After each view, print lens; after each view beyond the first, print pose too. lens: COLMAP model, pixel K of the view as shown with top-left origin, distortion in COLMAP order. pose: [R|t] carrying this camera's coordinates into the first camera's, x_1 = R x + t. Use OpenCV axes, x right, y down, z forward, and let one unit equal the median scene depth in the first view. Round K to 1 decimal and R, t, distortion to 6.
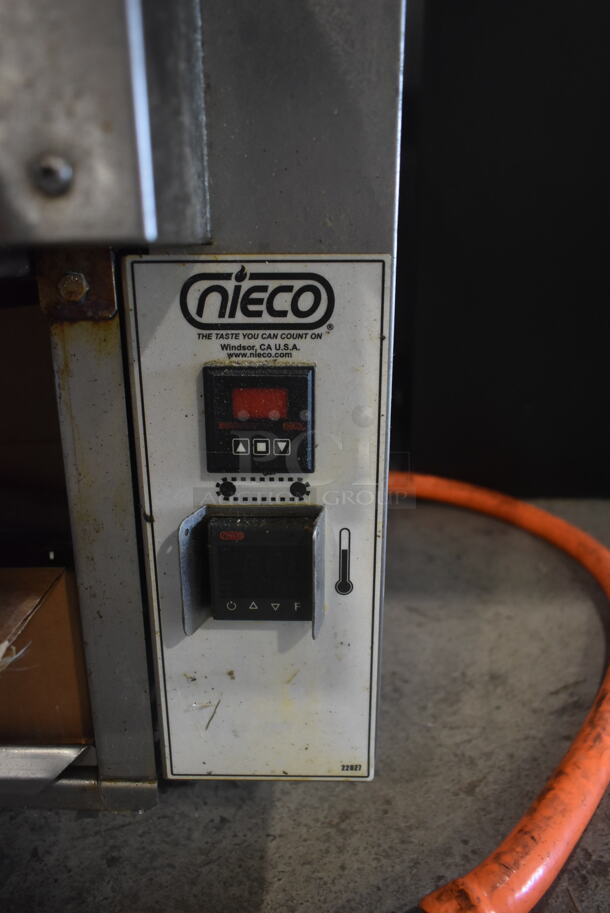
lens RADIAL K [[688.1, 0, 307.5], [0, 688.1, 460.8], [0, 0, 1]] dist [-0.027815, 0.006703]
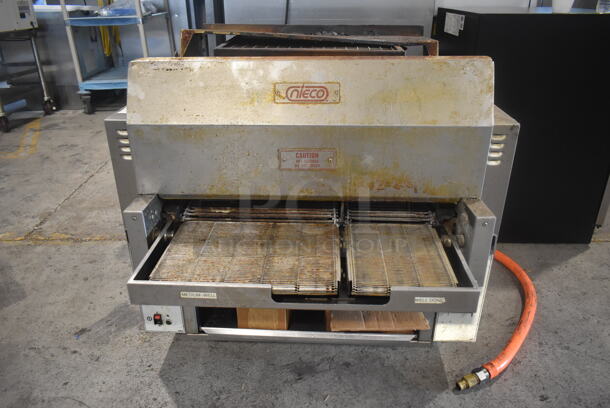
lens RADIAL K [[459.7, 0, 308.7], [0, 459.7, 204.8], [0, 0, 1]] dist [-0.027815, 0.006703]
pose [[0.999766, 0.011700, -0.018191, -1.045138], [-0.009126, 0.990715, 0.135651, -0.934040], [0.019609, -0.135453, 0.990590, -2.124154]]
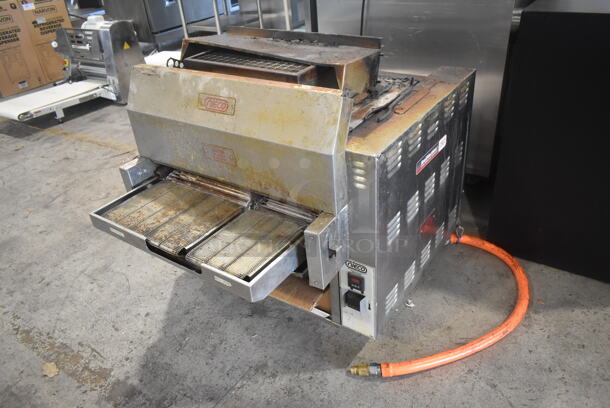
lens RADIAL K [[459.7, 0, 309.9], [0, 459.7, 206.9], [0, 0, 1]] dist [-0.027815, 0.006703]
pose [[0.830498, 0.246080, -0.499719, 1.197981], [-0.098315, 0.947798, 0.303337, -1.546718], [0.548277, -0.202791, 0.811337, -1.965642]]
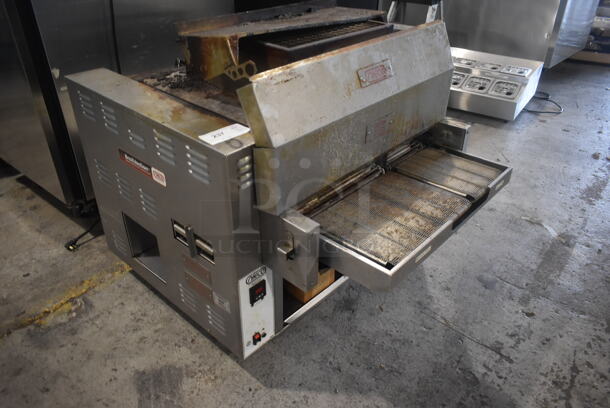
lens RADIAL K [[459.7, 0, 305.1], [0, 459.7, 203.7], [0, 0, 1]] dist [-0.027815, 0.006703]
pose [[0.659109, -0.396905, 0.638781, -3.609220], [0.220796, 0.914086, 0.340142, -1.529688], [-0.718905, -0.083150, 0.690118, -1.370737]]
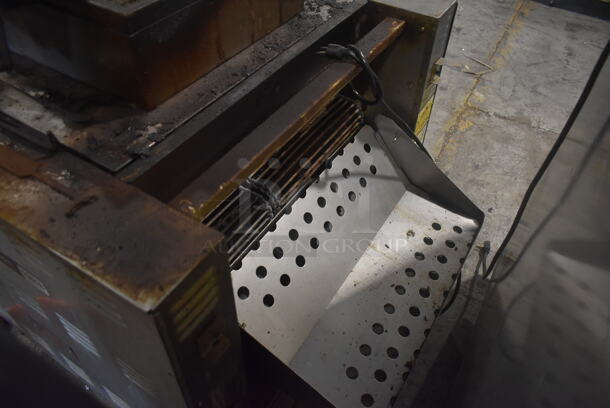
lens RADIAL K [[459.7, 0, 305.0], [0, 459.7, 204.6], [0, 0, 1]] dist [-0.027815, 0.006703]
pose [[-0.517572, 0.611825, -0.598155, 0.484492], [-0.278631, 0.540454, 0.793898, -2.906039], [0.809002, 0.577564, -0.109250, 2.642569]]
